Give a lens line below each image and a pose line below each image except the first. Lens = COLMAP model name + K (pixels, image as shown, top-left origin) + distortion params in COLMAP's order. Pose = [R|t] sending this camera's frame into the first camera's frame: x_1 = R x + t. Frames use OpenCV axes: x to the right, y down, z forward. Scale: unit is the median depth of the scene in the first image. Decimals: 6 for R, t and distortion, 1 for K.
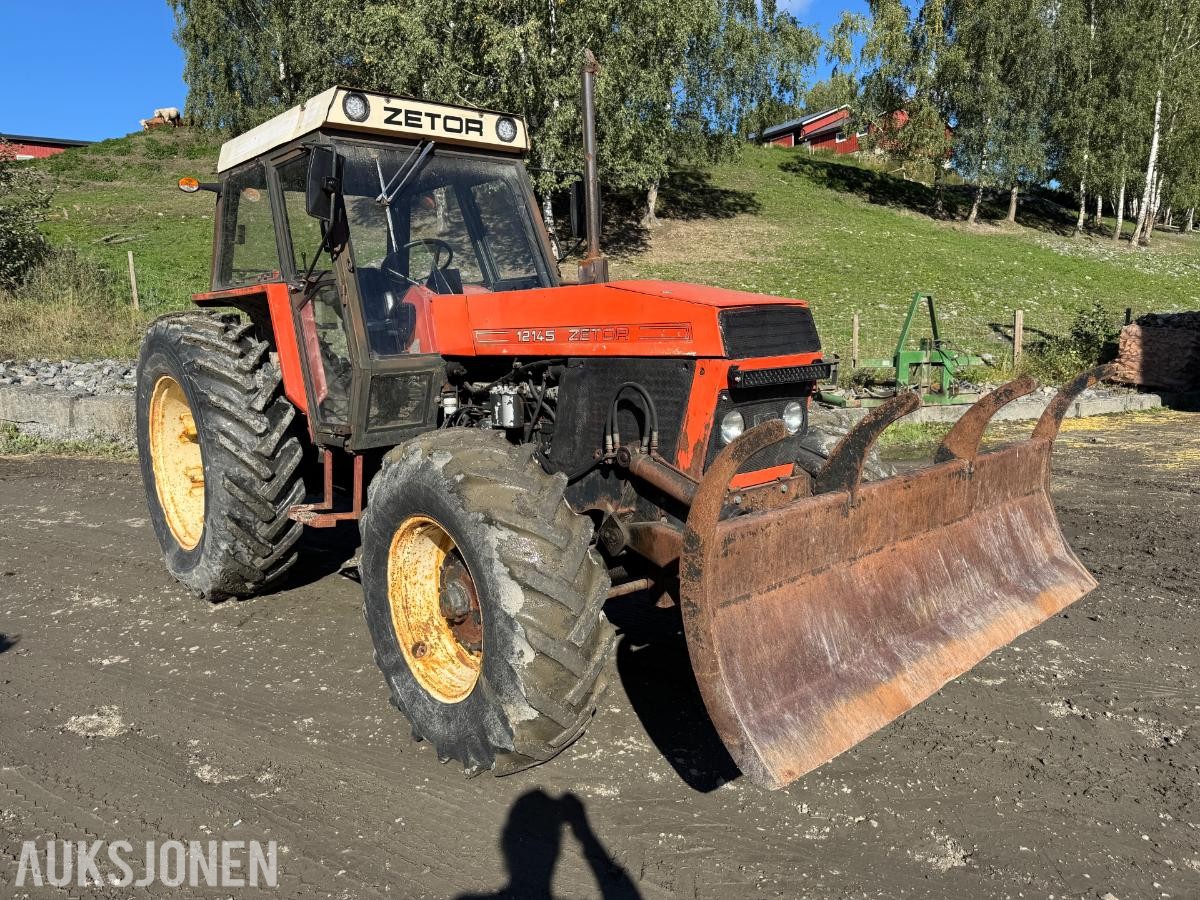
lens RADIAL K [[847.2, 0, 584.0], [0, 847.2, 463.0], [0, 0, 1]] dist [0.045421, -0.046822]
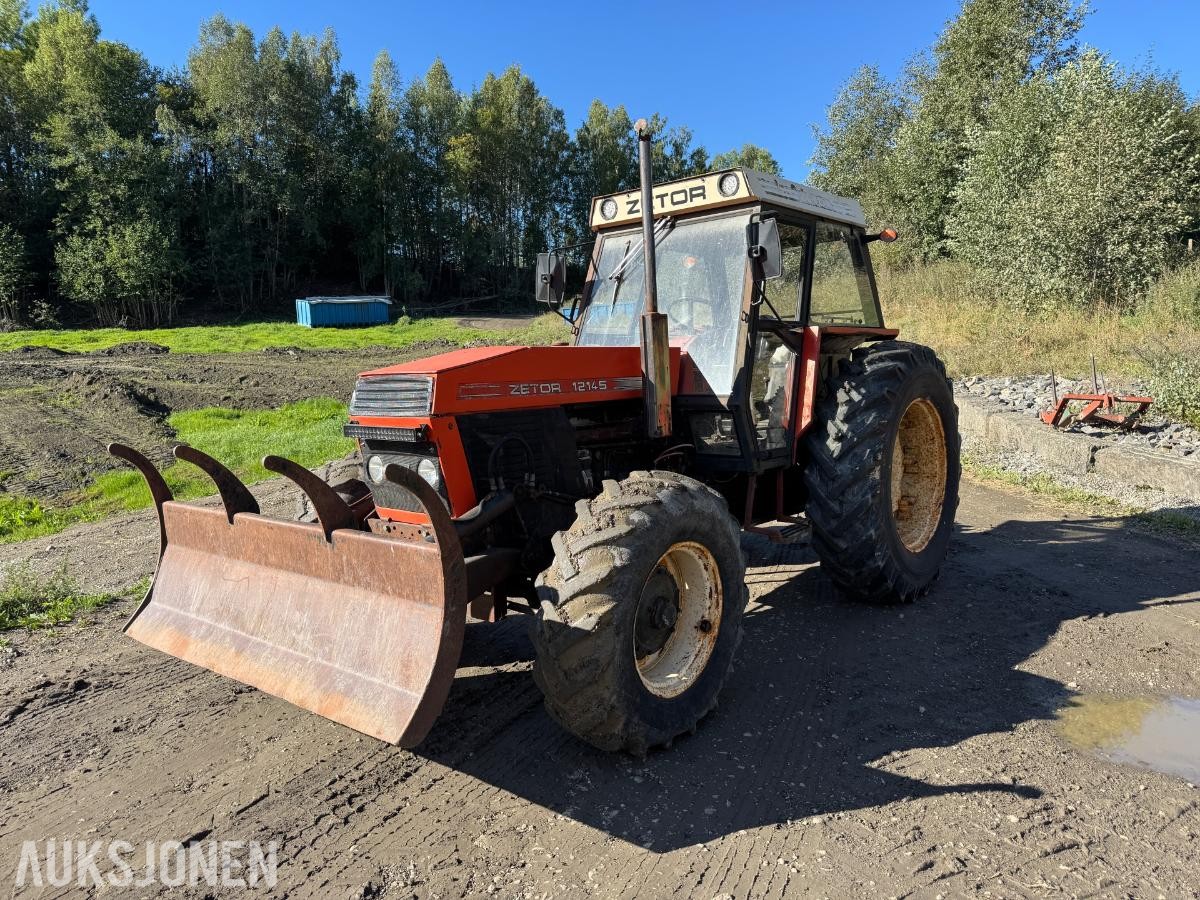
lens RADIAL K [[847.2, 0, 598.4], [0, 847.2, 465.4], [0, 0, 1]] dist [0.045421, -0.046822]
pose [[0.165524, 0.134135, -0.977041, 0.882835], [-0.132218, 0.984782, 0.112799, -0.141746], [0.977303, 0.110512, 0.180740, 0.651611]]
